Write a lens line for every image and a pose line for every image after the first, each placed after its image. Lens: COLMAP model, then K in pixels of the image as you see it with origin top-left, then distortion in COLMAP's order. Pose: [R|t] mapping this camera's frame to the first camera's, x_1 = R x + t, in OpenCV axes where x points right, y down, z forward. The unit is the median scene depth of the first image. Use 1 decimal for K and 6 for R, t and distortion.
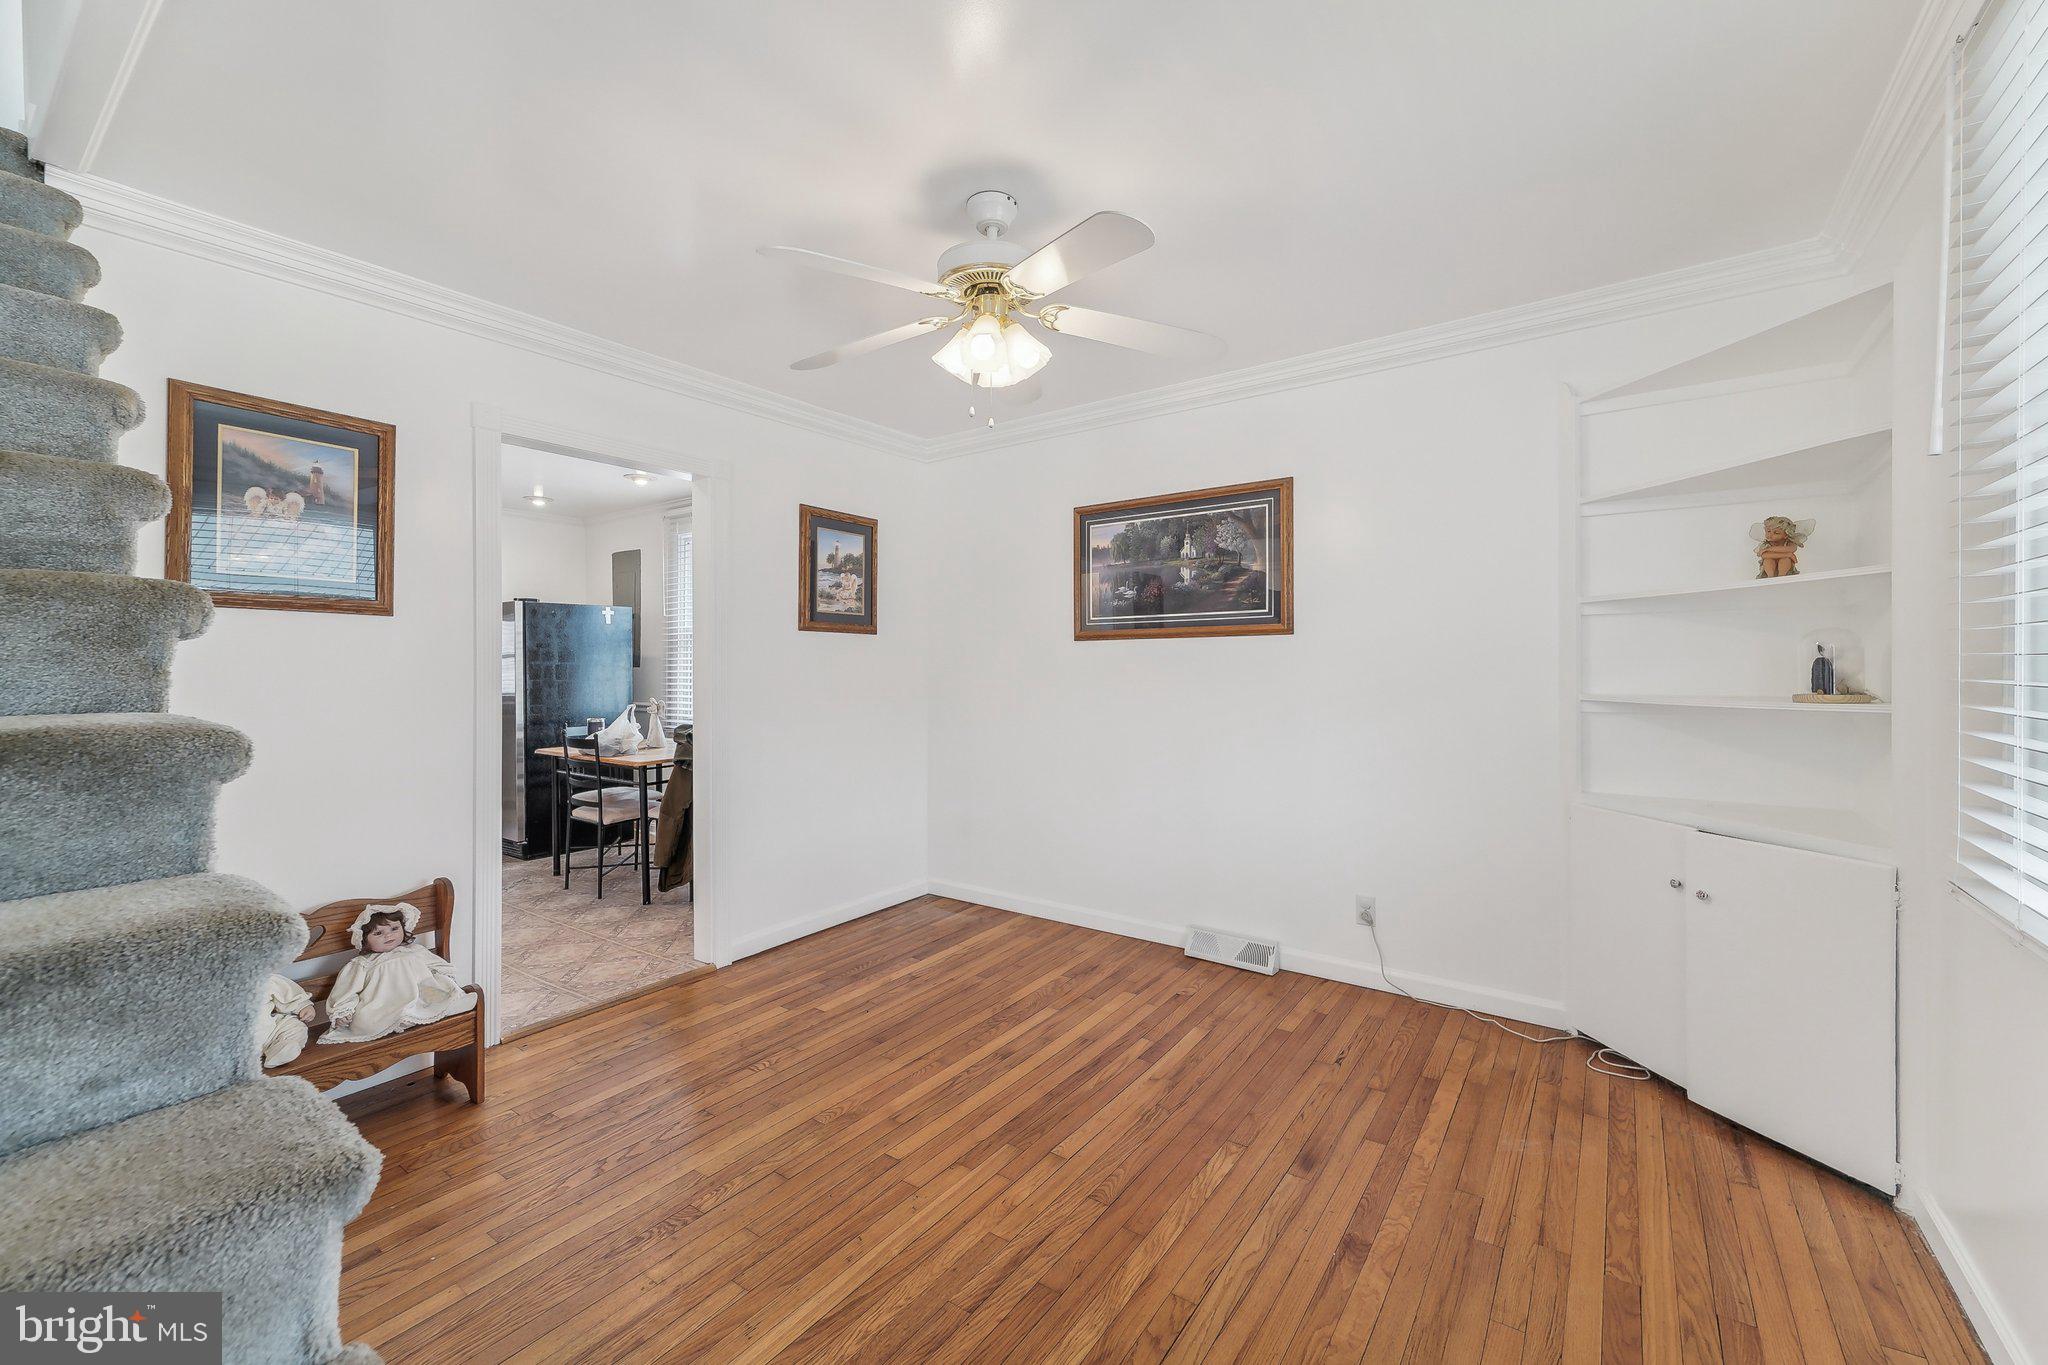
lens RADIAL K [[852.3, 0, 1036.5], [0, 852.3, 687.2], [0, 0, 1]] dist [0.029254, -0.000012]
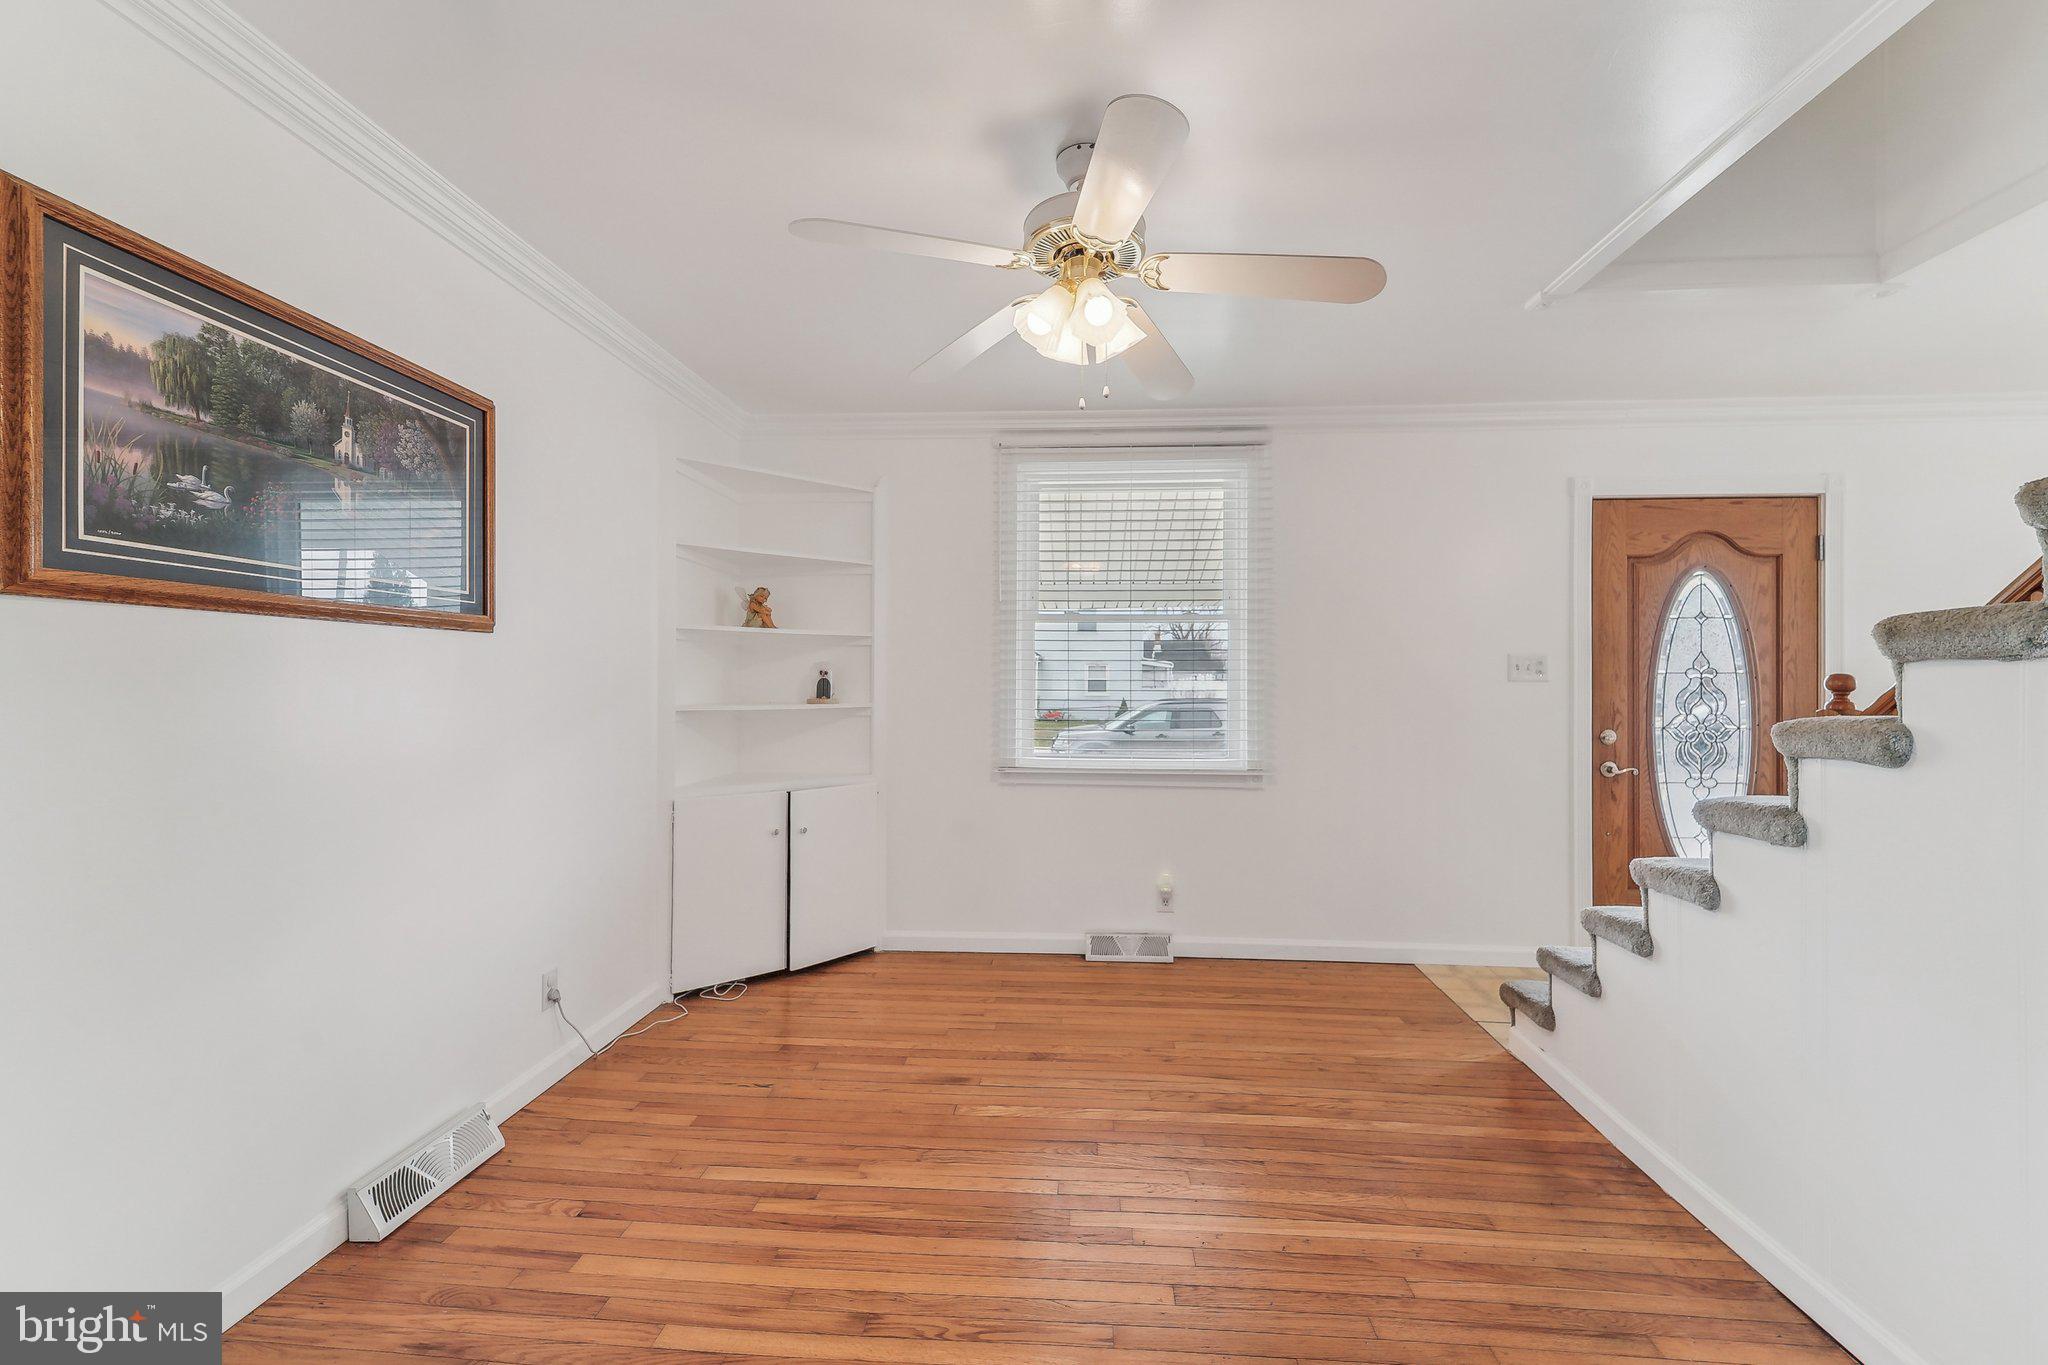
lens RADIAL K [[852.3, 0, 1036.5], [0, 852.3, 687.2], [0, 0, 1]] dist [0.029254, -0.000012]
pose [[-0.537623, -0.000951, 0.843185, -0.629877], [0.019572, 0.999716, 0.013606, -0.024349], [-0.842958, 0.023817, -0.537452, 1.239316]]
